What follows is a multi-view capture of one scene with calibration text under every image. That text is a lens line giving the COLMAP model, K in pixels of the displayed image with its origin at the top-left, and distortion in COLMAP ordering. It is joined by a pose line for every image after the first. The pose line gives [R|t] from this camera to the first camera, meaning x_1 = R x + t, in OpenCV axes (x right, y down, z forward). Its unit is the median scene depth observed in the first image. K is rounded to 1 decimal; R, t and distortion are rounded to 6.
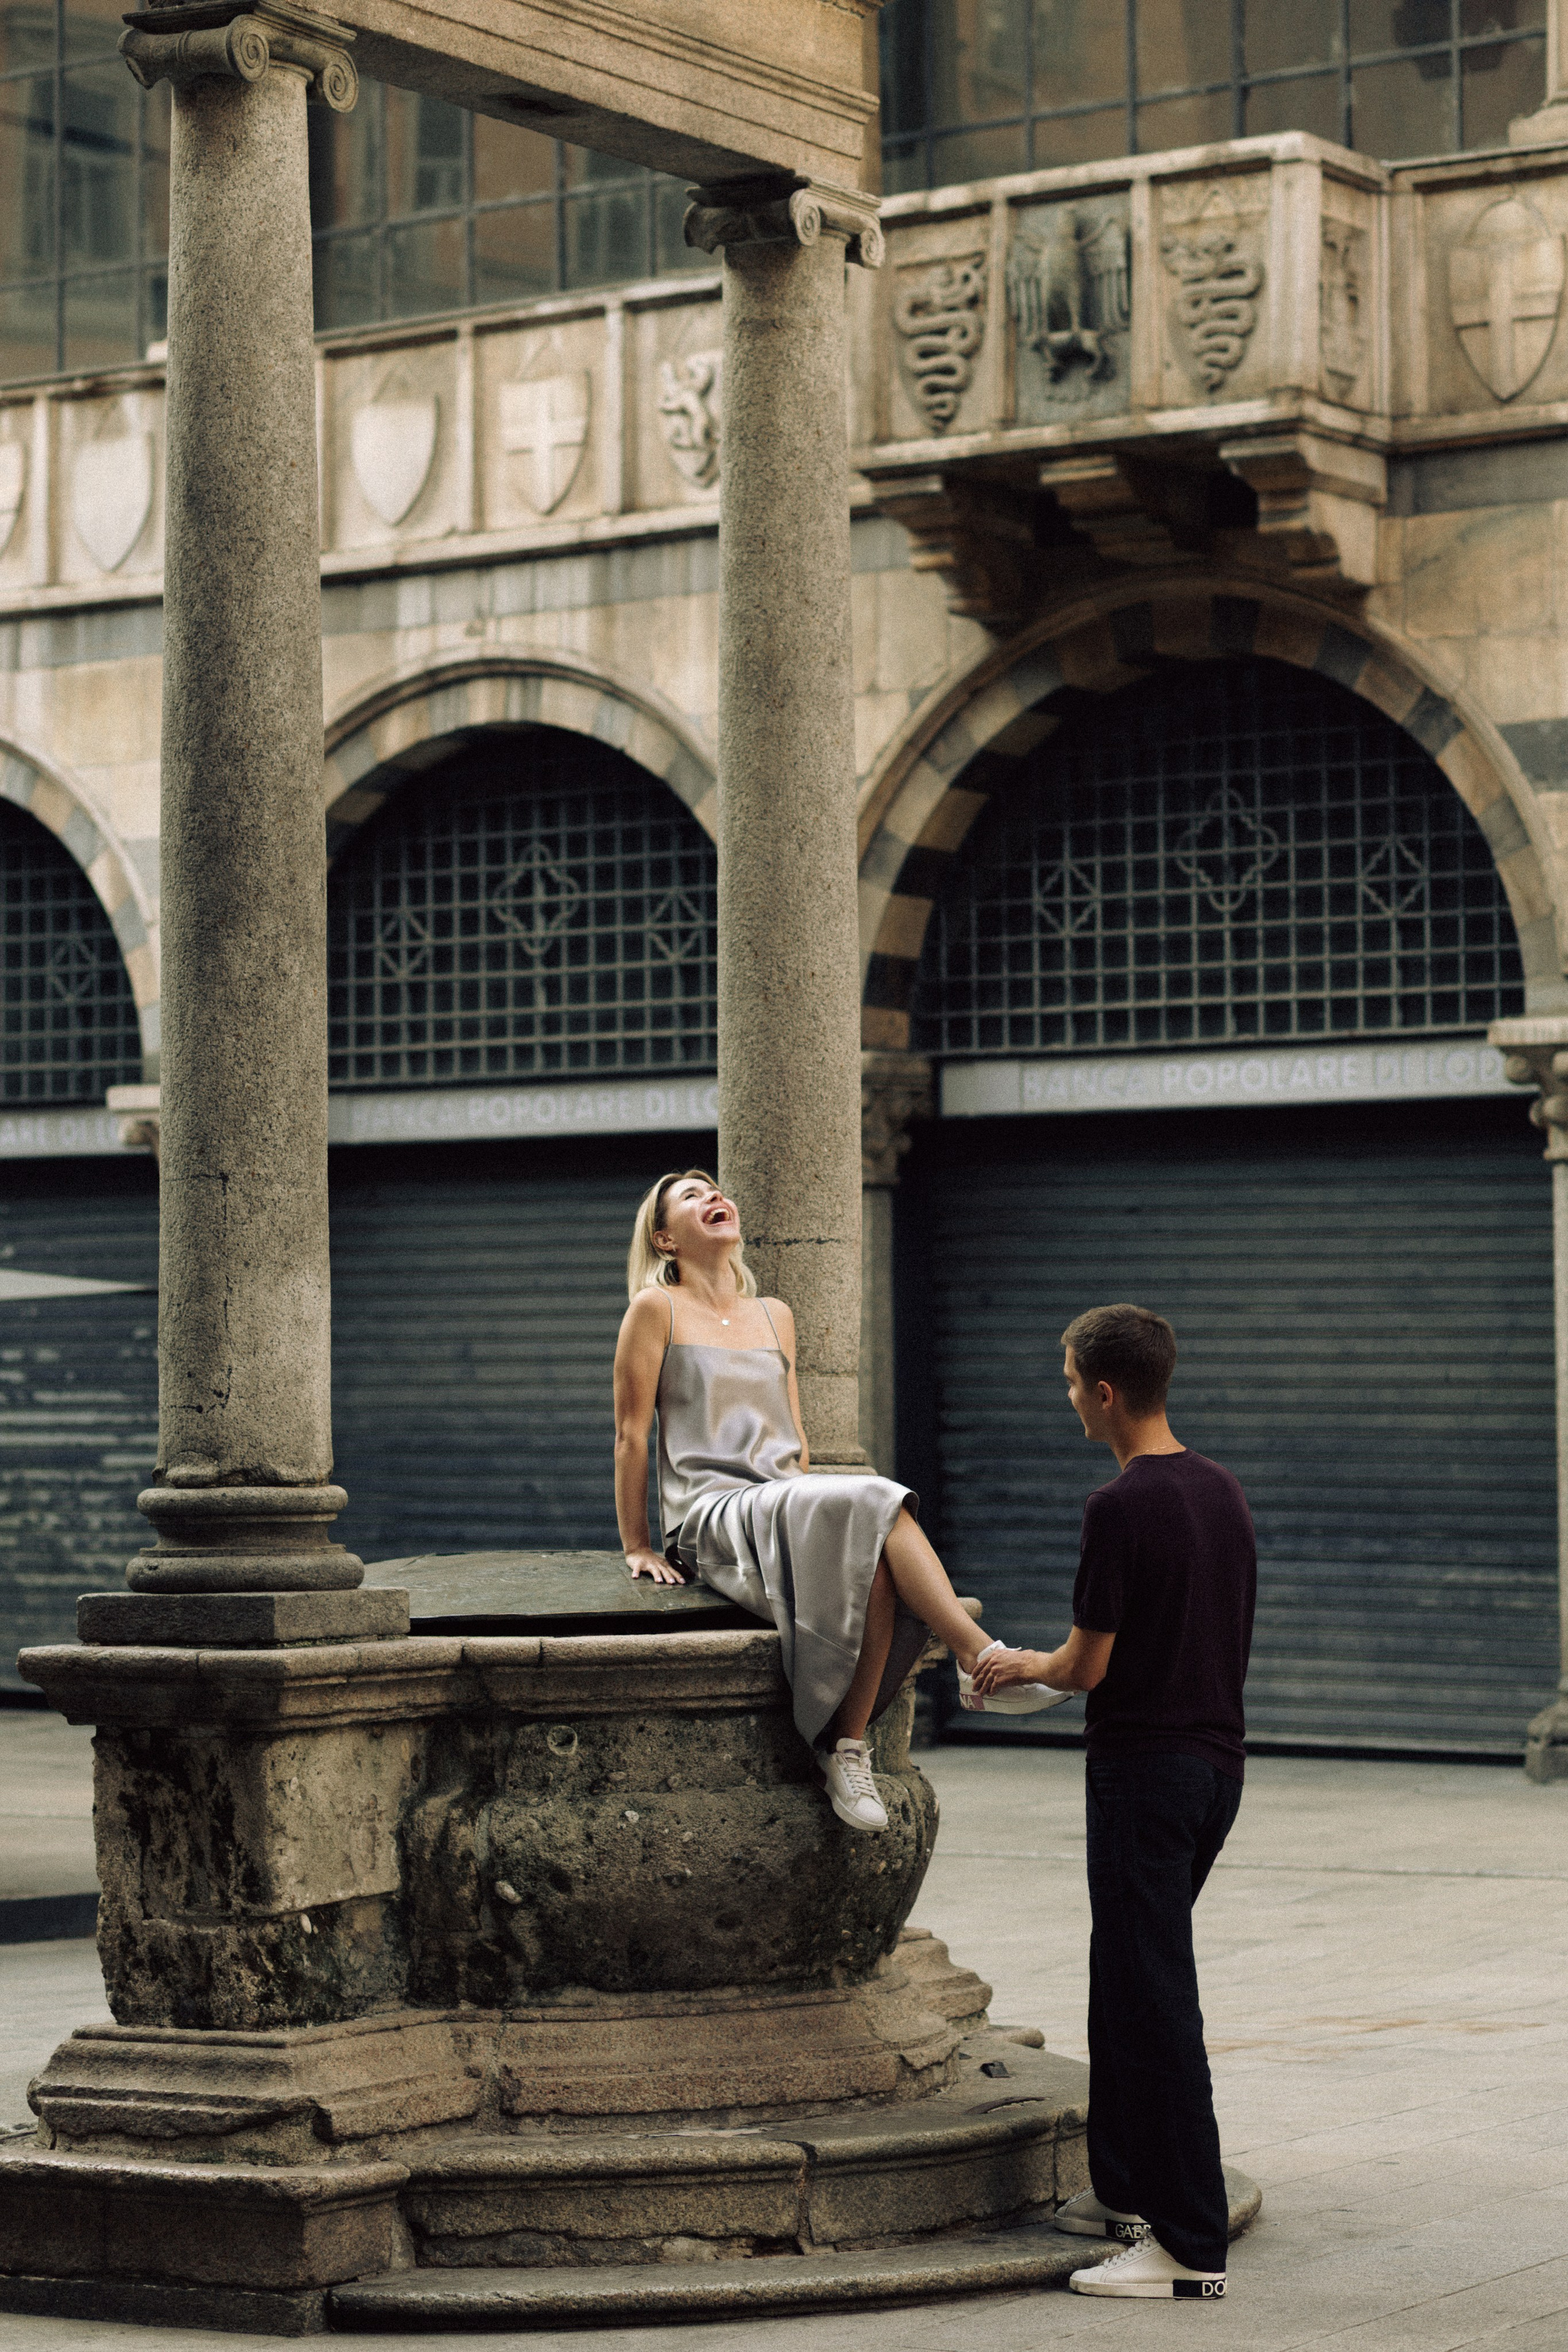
lens RADIAL K [[6341.8, 0, 782.8], [0, 6341.8, 1063.5], [0, 0, 1]] dist [0.062739, -0.565305]
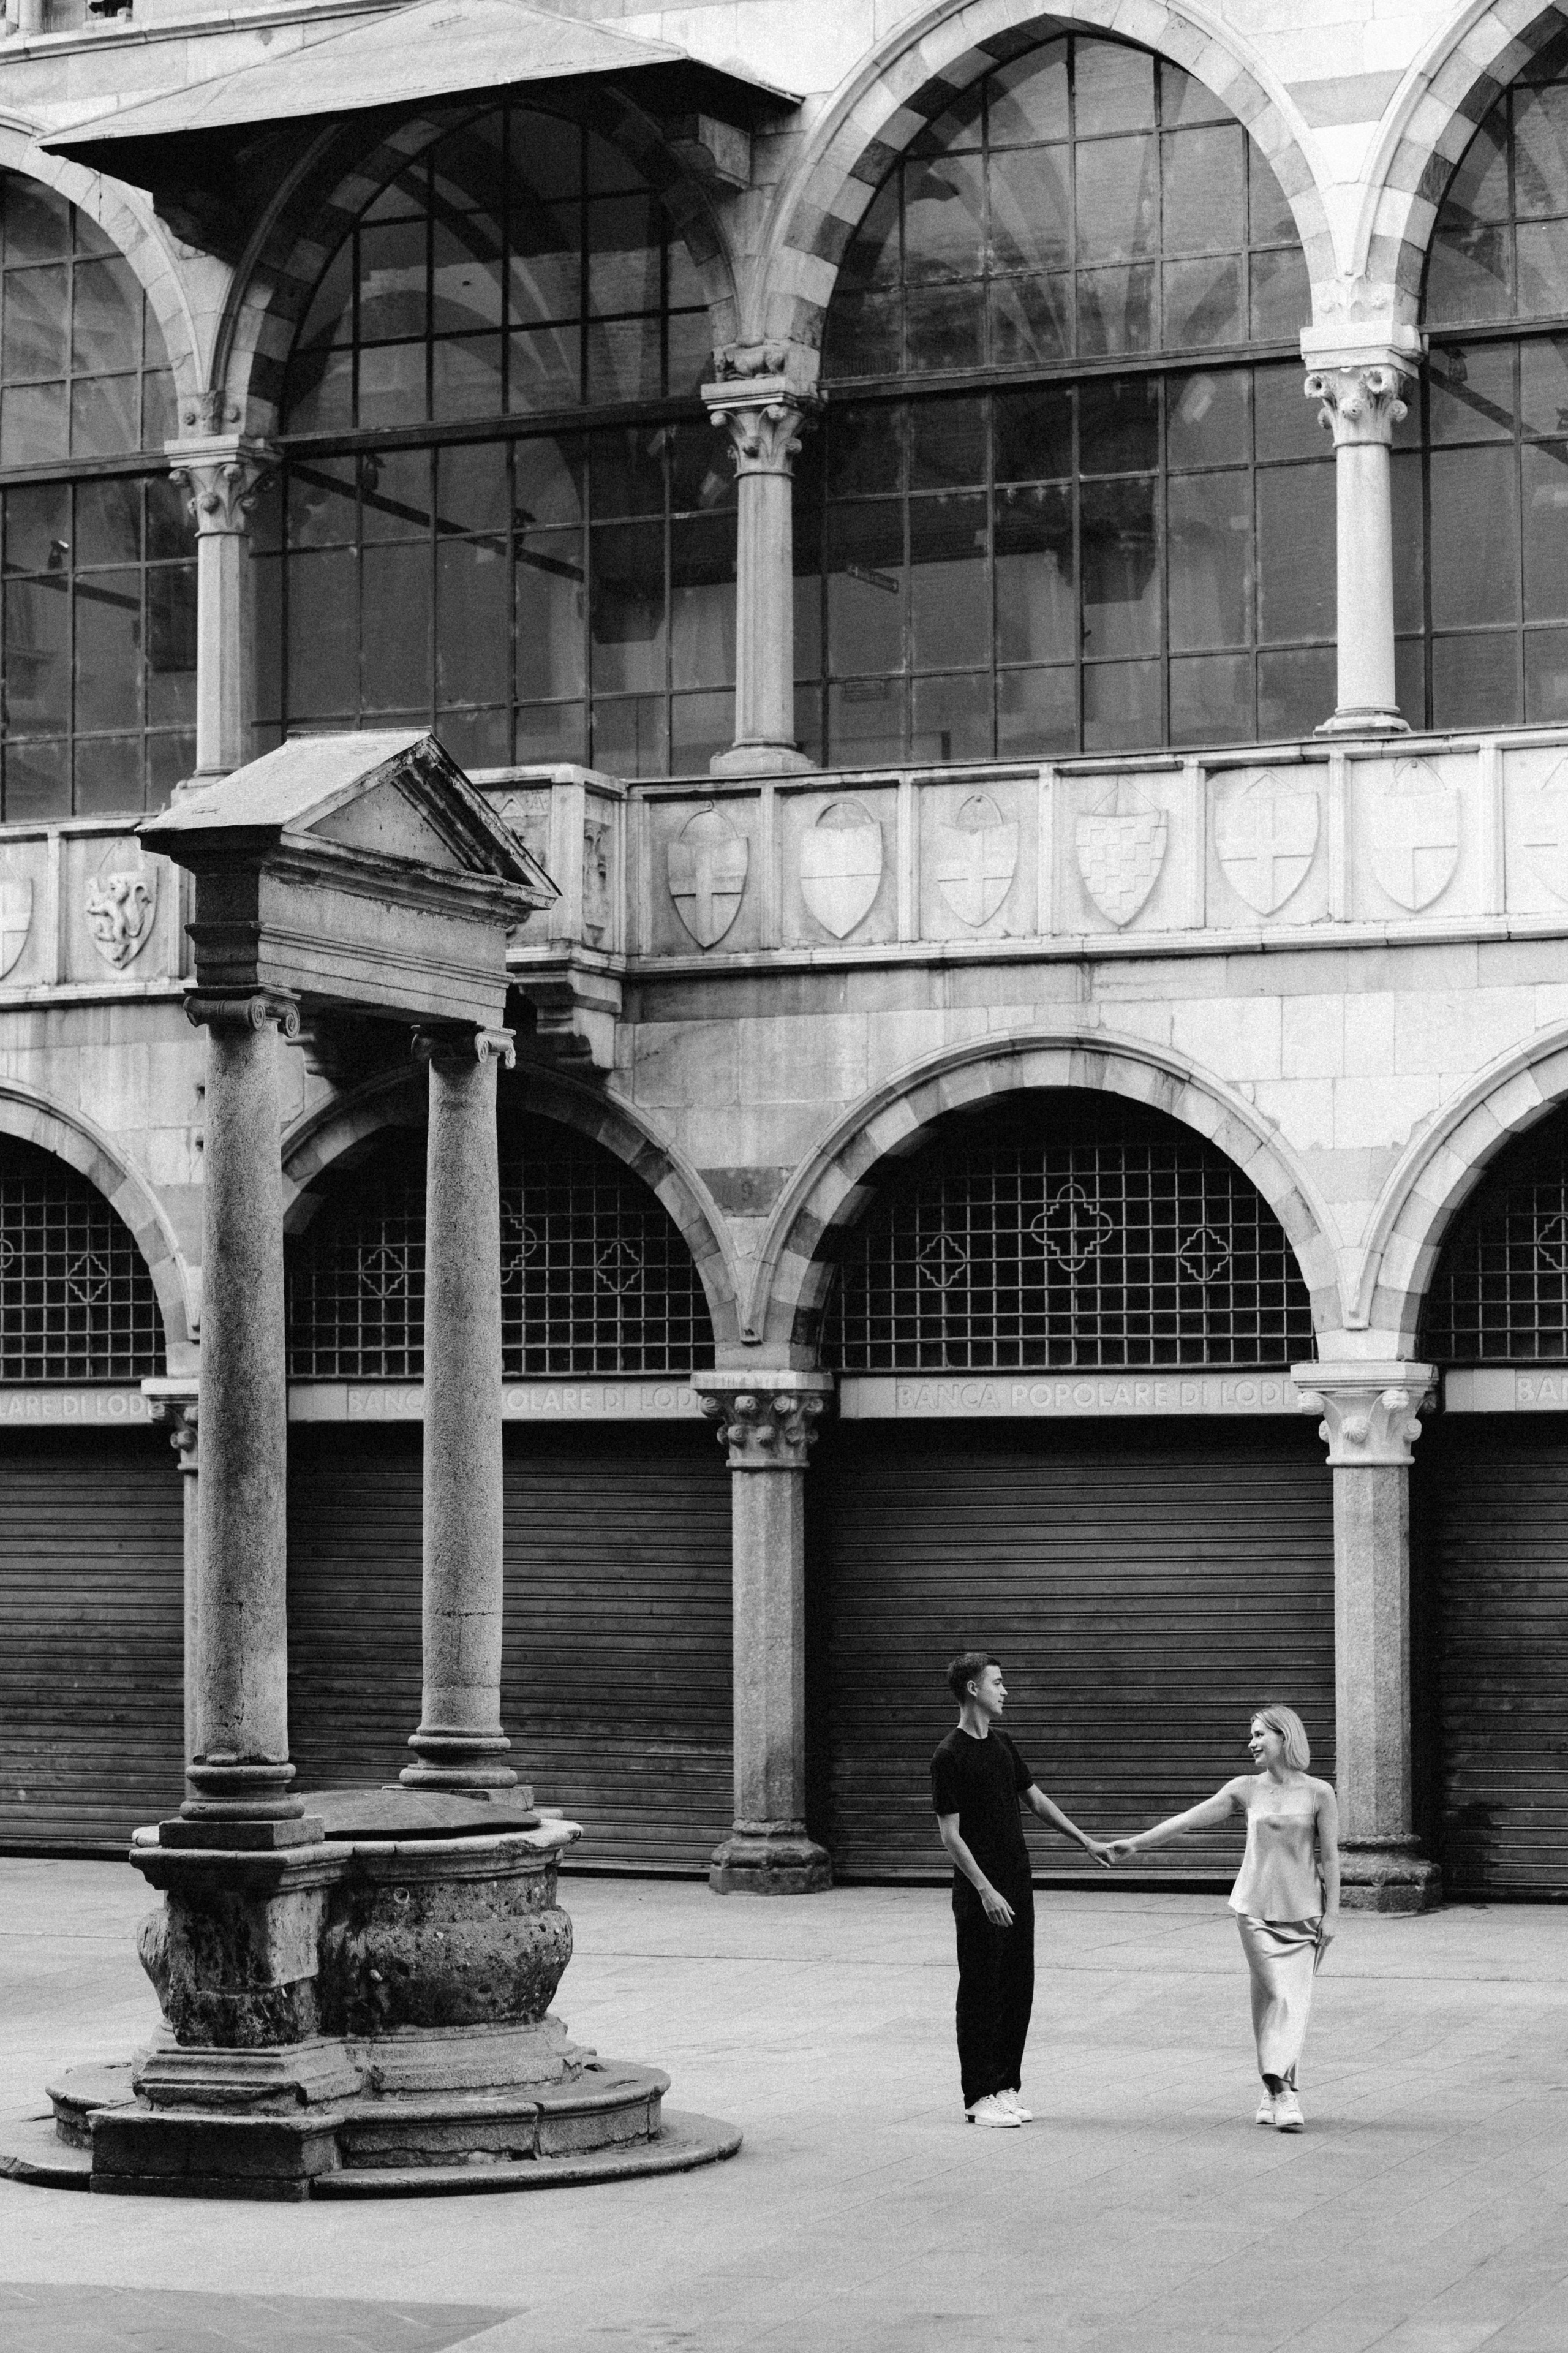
lens RADIAL K [[6344.0, 0, 782.8], [0, 6344.0, 1063.9], [0, 0, 1]] dist [0.062739, -0.565305]
pose [[0.983366, 0.016591, 0.180875, -0.133955], [-0.014611, 0.999818, -0.012276, -0.060161], [-0.181045, 0.009429, 0.983430, -0.446302]]
